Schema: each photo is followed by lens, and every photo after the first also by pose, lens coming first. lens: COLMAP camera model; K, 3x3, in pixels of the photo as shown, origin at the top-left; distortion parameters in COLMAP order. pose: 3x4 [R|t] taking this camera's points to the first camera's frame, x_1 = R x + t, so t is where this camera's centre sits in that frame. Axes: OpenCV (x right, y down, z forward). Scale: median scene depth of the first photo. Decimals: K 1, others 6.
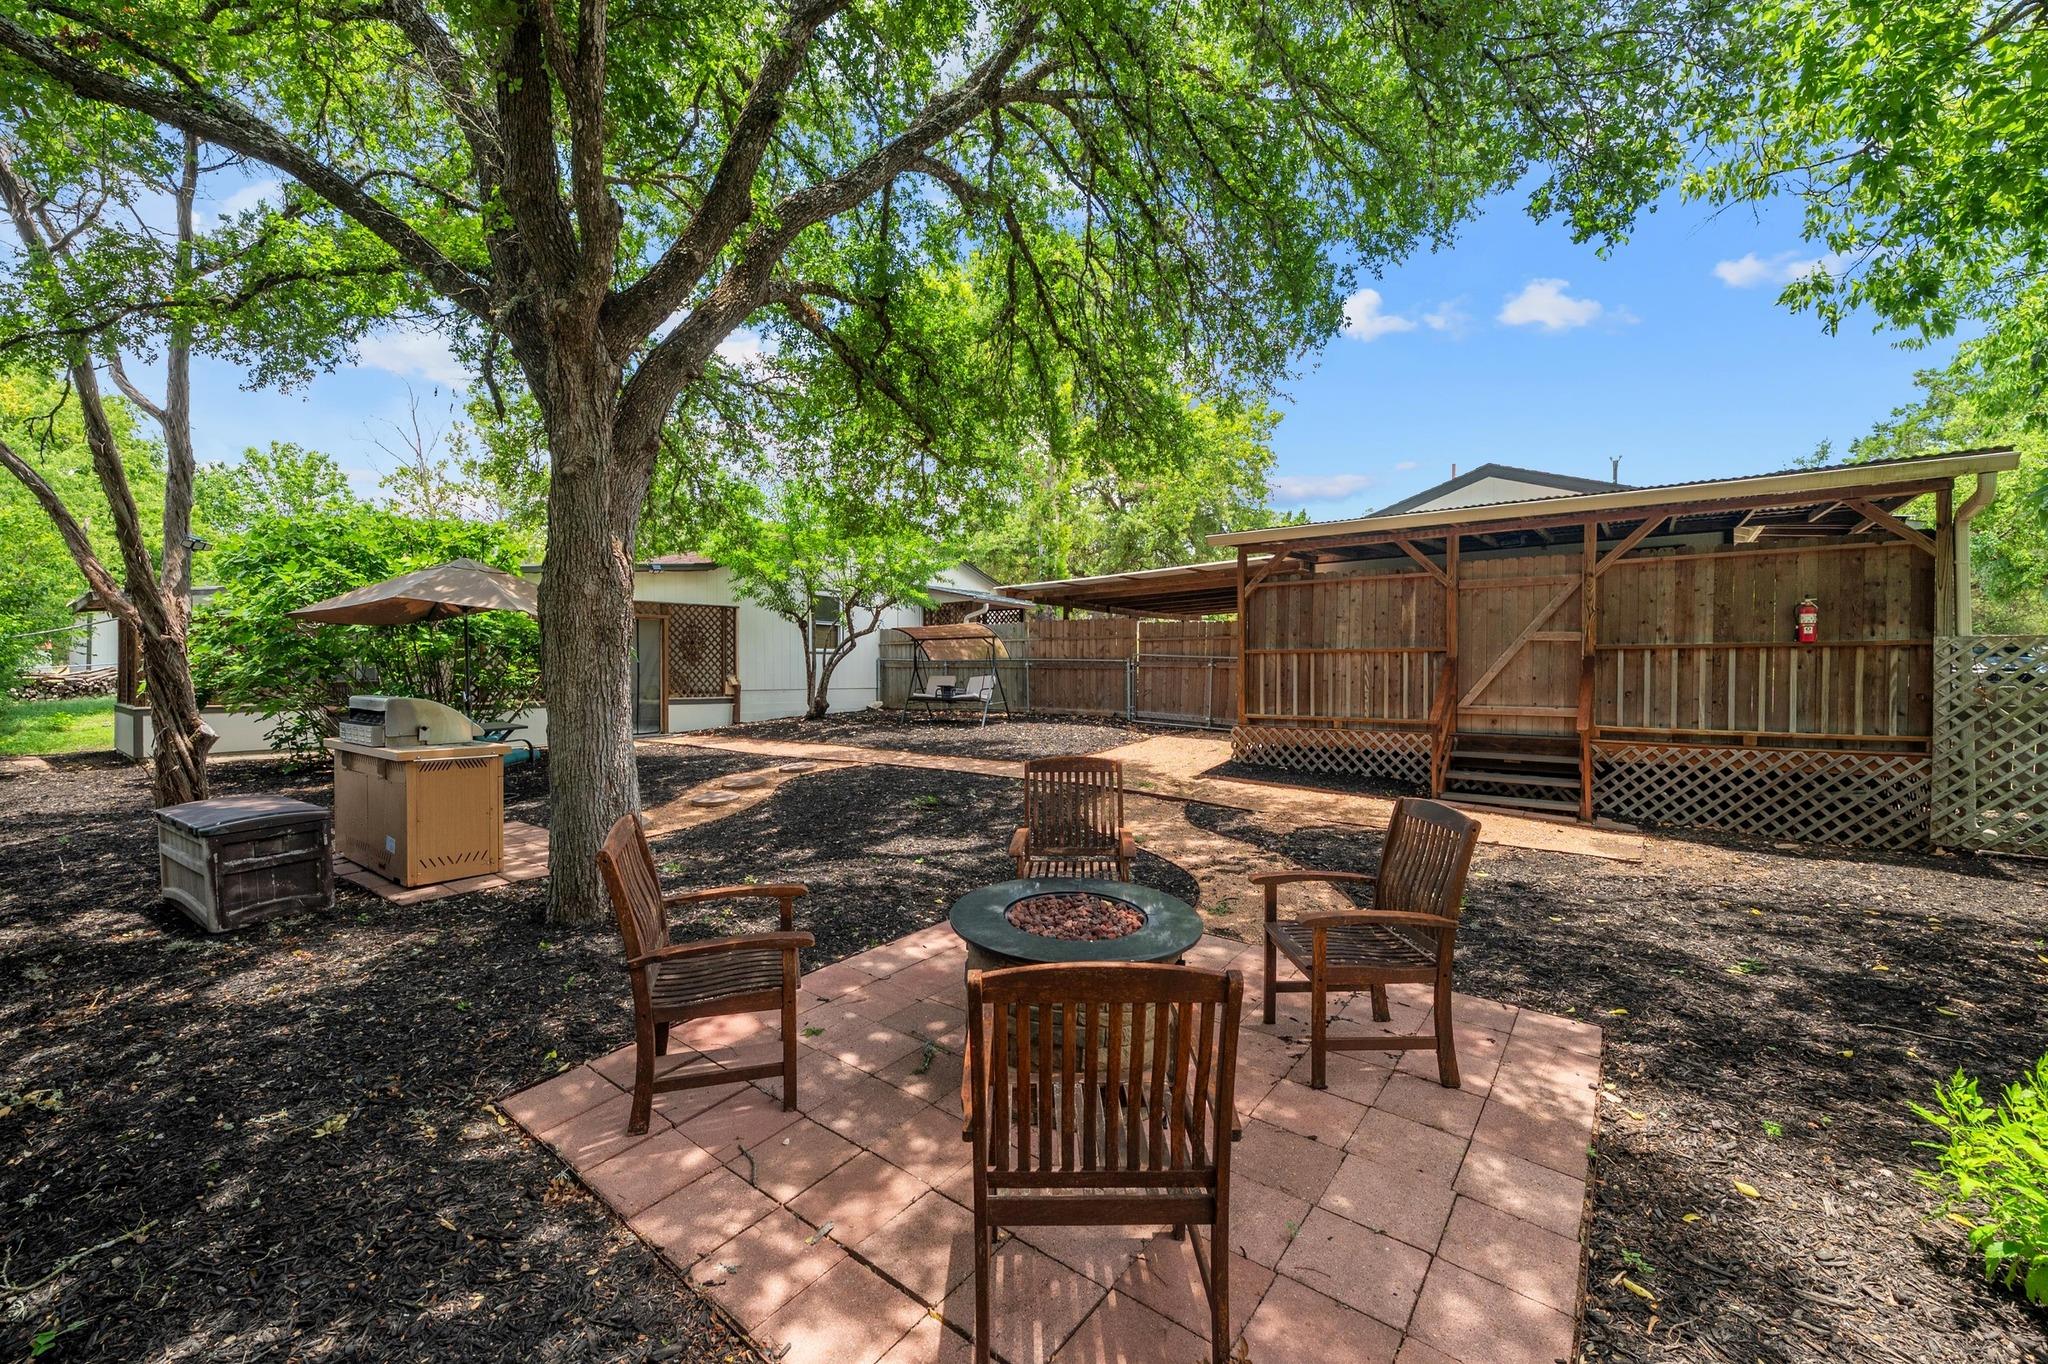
lens RADIAL K [[807.2, 0, 1024.0], [0, 807.2, 682.0], [0, 0, 1]] dist [0.000176, -0.000024]
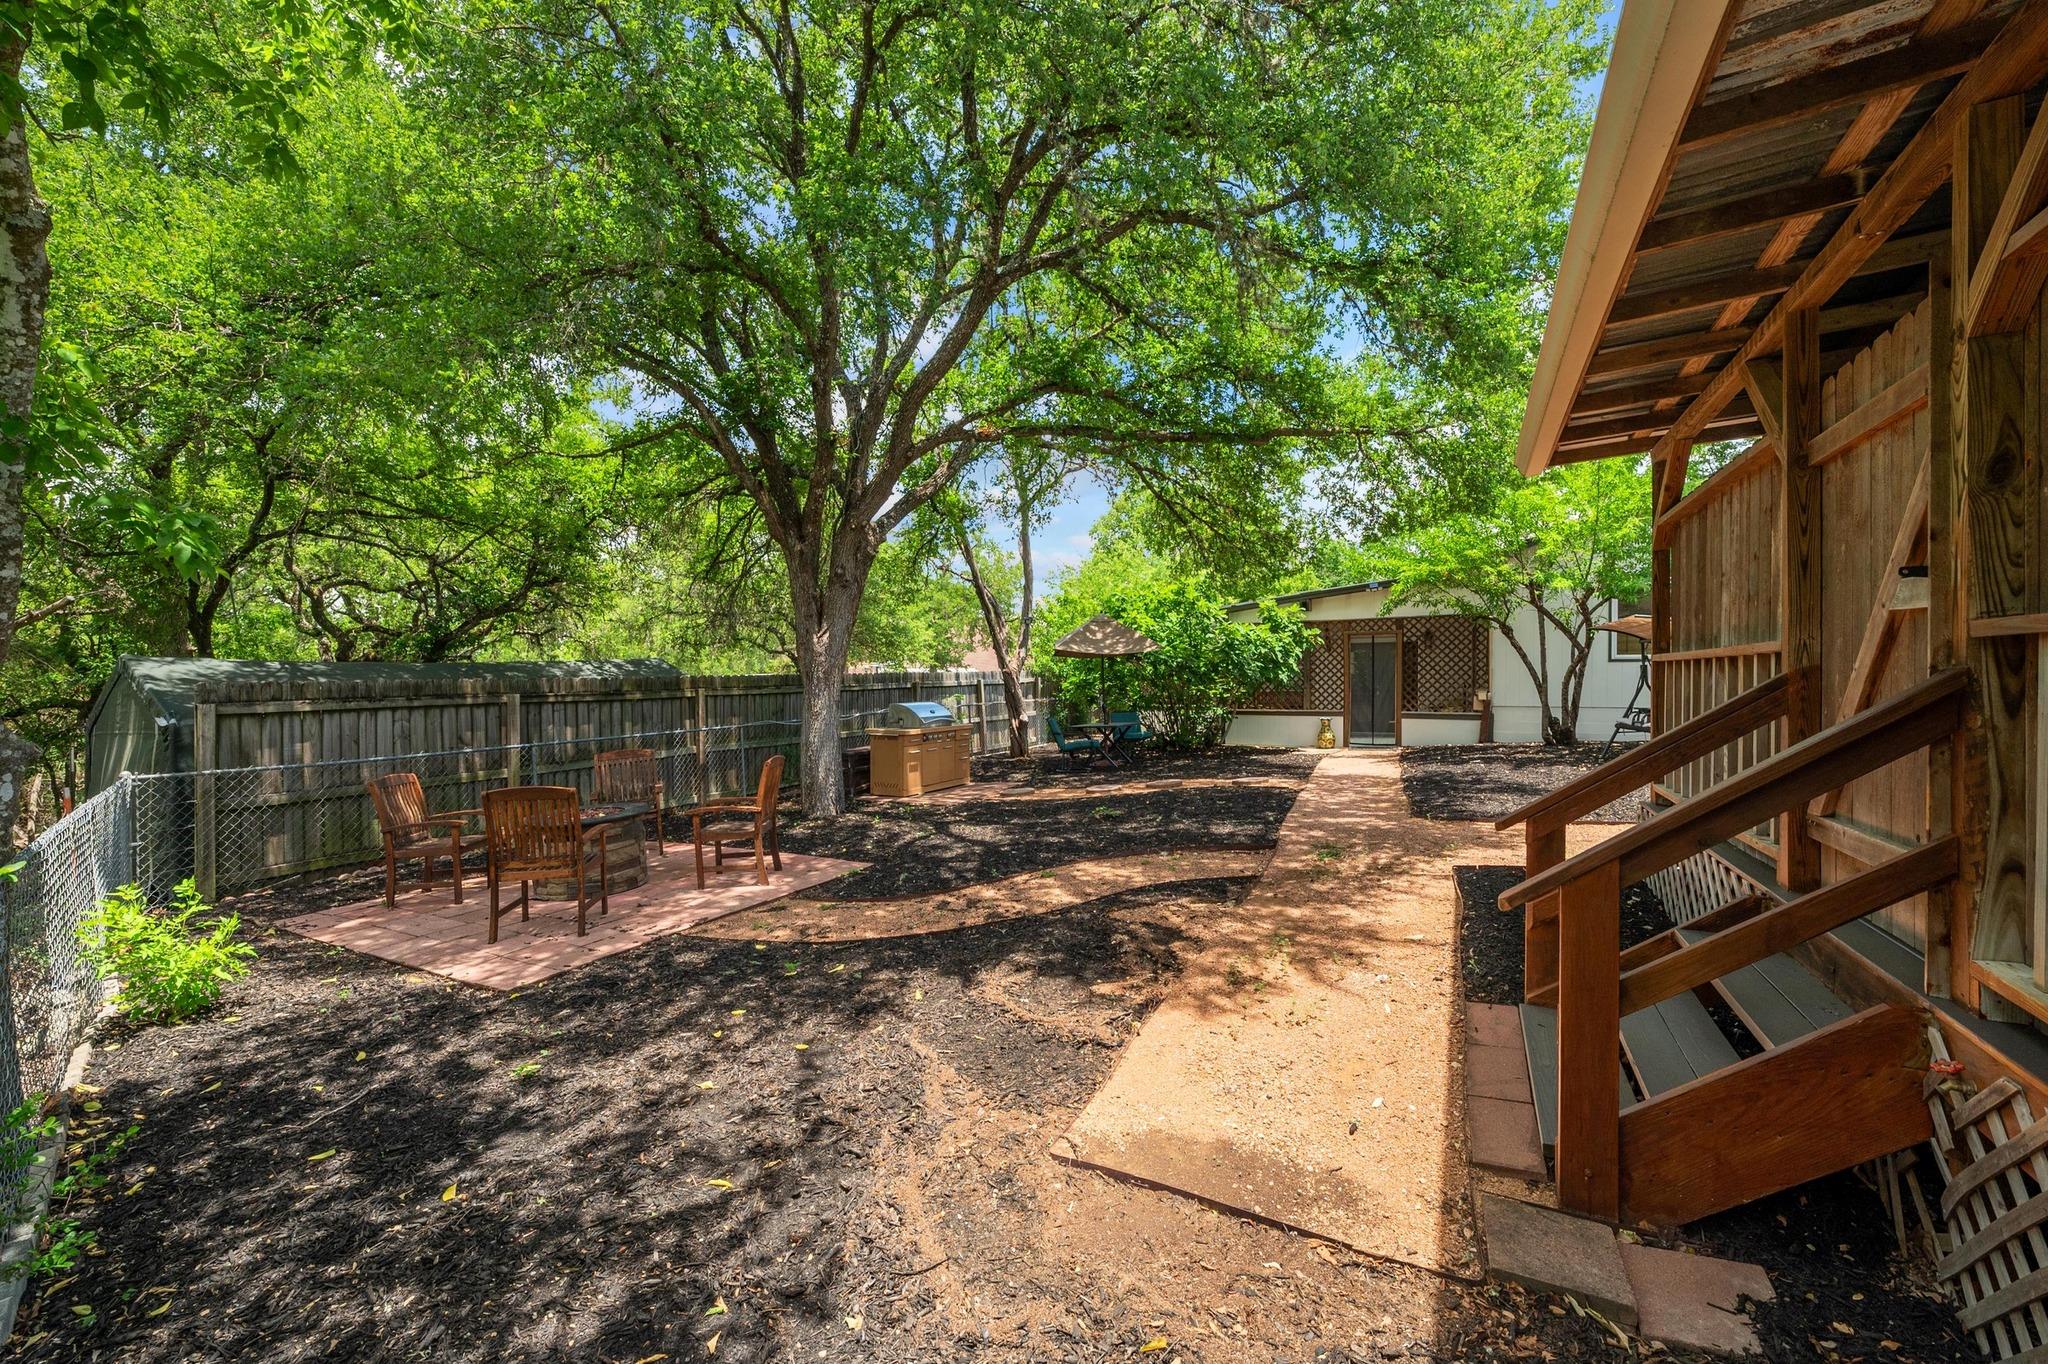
lens RADIAL K [[807.2, 0, 1024.0], [0, 807.2, 682.0], [0, 0, 1]] dist [0.000176, -0.000024]
pose [[0.161110, 0.000965, -0.986936, 0.460544], [-0.011060, 0.999938, -0.000827, -0.010405], [0.986875, 0.011049, 0.161111, 0.349531]]
